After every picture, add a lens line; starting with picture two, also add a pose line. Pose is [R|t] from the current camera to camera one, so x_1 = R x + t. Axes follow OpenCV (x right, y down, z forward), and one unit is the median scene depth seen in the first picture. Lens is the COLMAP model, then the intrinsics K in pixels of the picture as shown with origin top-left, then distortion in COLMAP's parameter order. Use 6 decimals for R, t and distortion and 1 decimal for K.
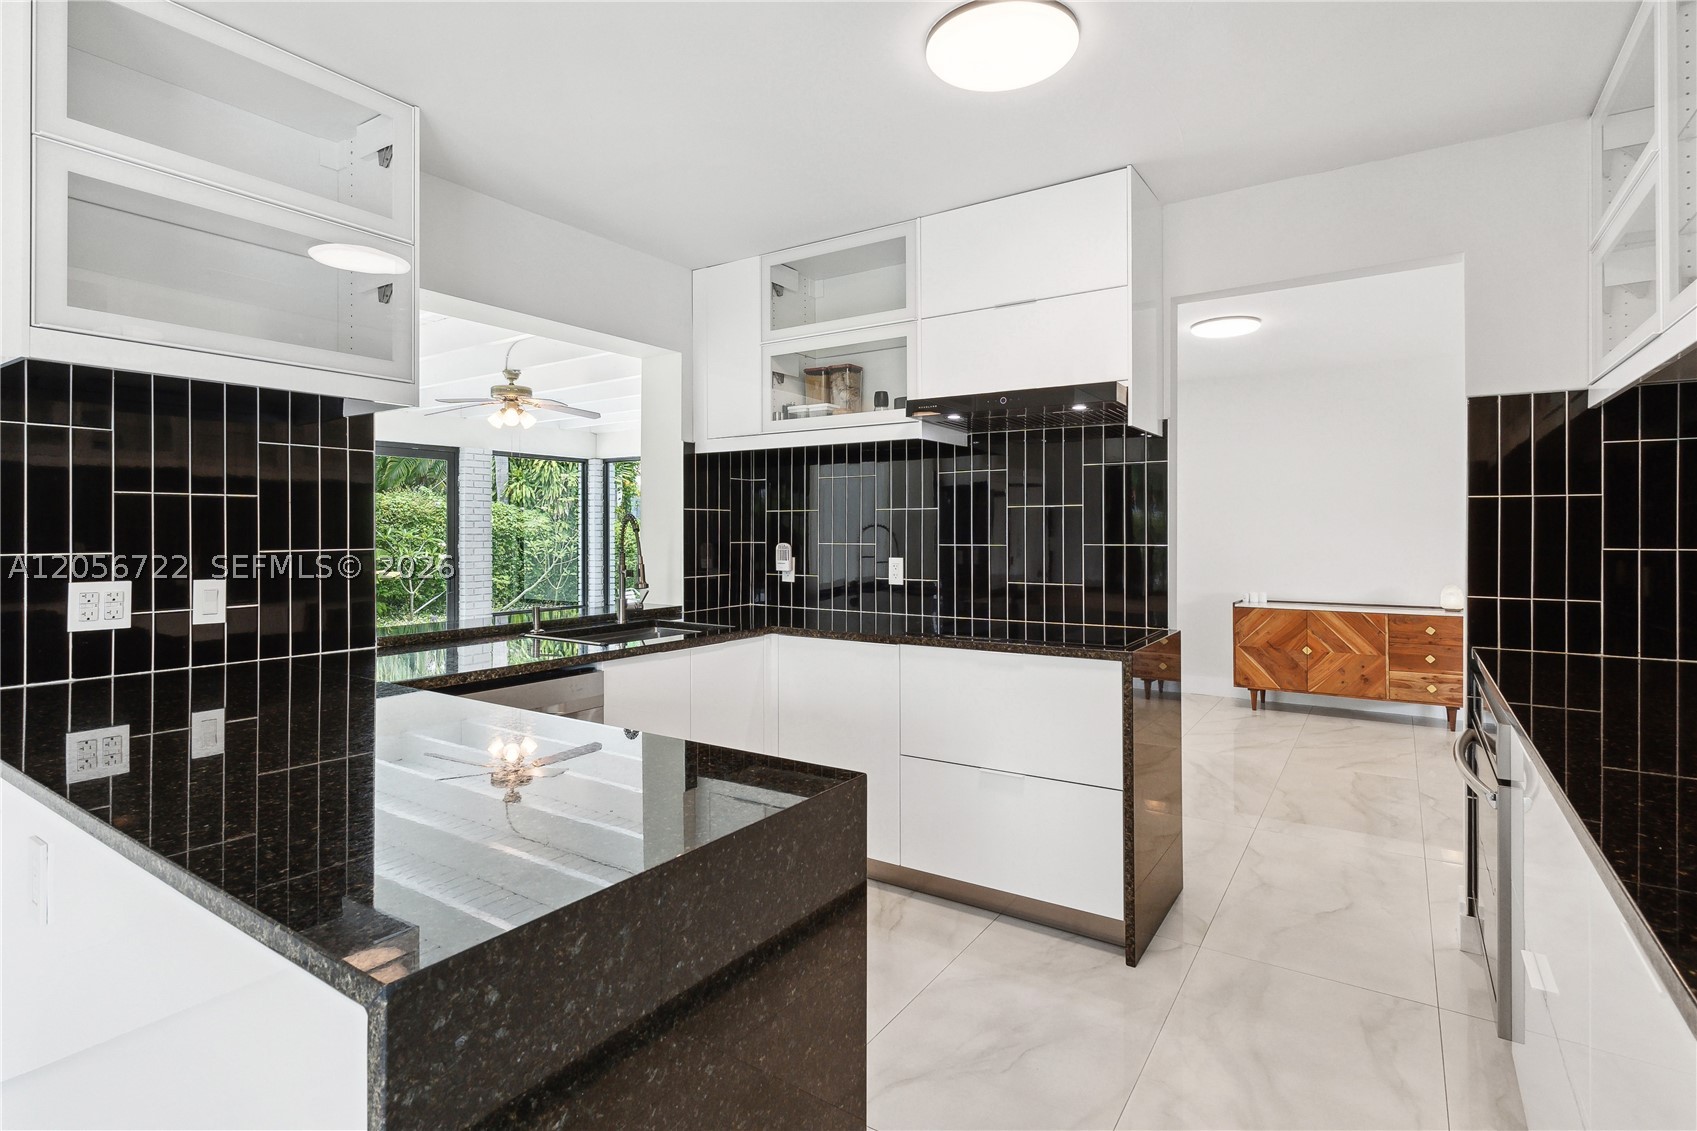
lens RADIAL K [[830.8, 0, 848.8], [0, 830.8, 531.3], [0, 0, 1]] dist [0.002193, -0.000460]
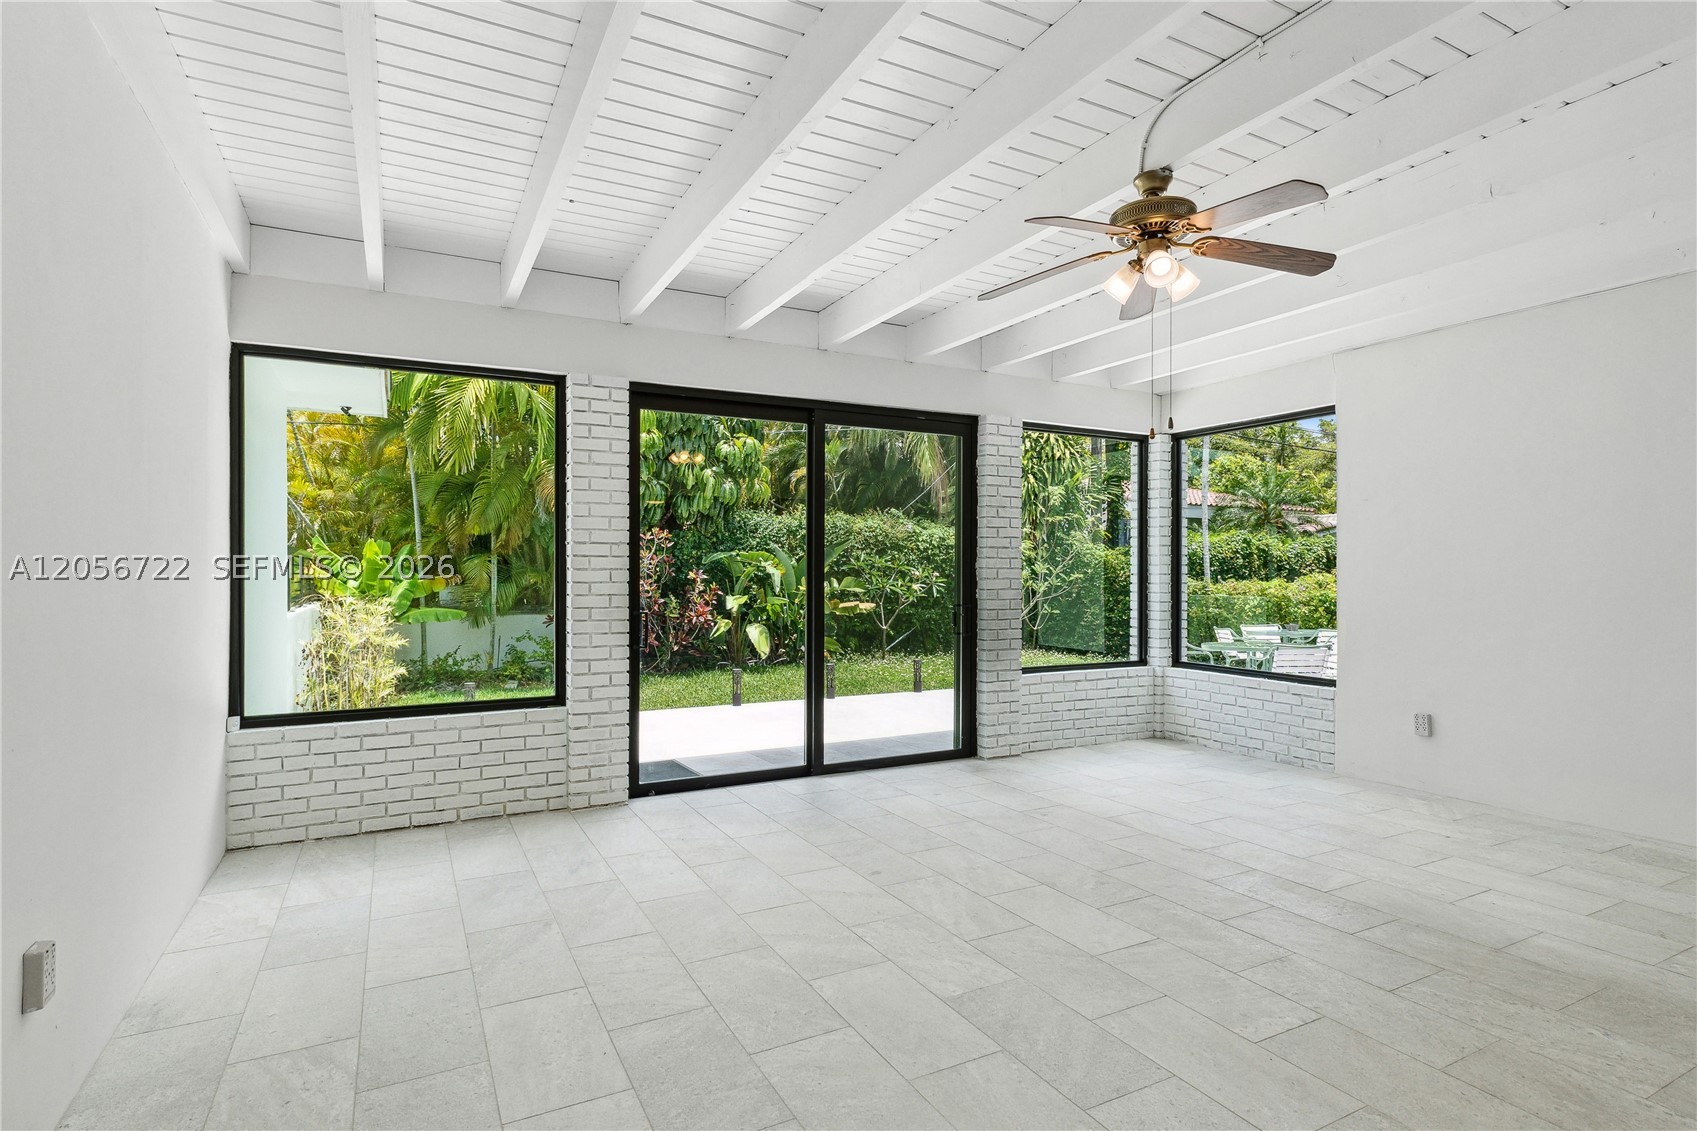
lens RADIAL K [[830.8, 0, 846.3], [0, 830.8, 568.9], [0, 0, 1]] dist [0.002193, -0.000460]
pose [[0.875437, 0.002771, -0.483324, -0.205771], [-0.003238, 0.999995, -0.000130, 0.017877], [0.483321, 0.001679, 0.875441, 0.317777]]
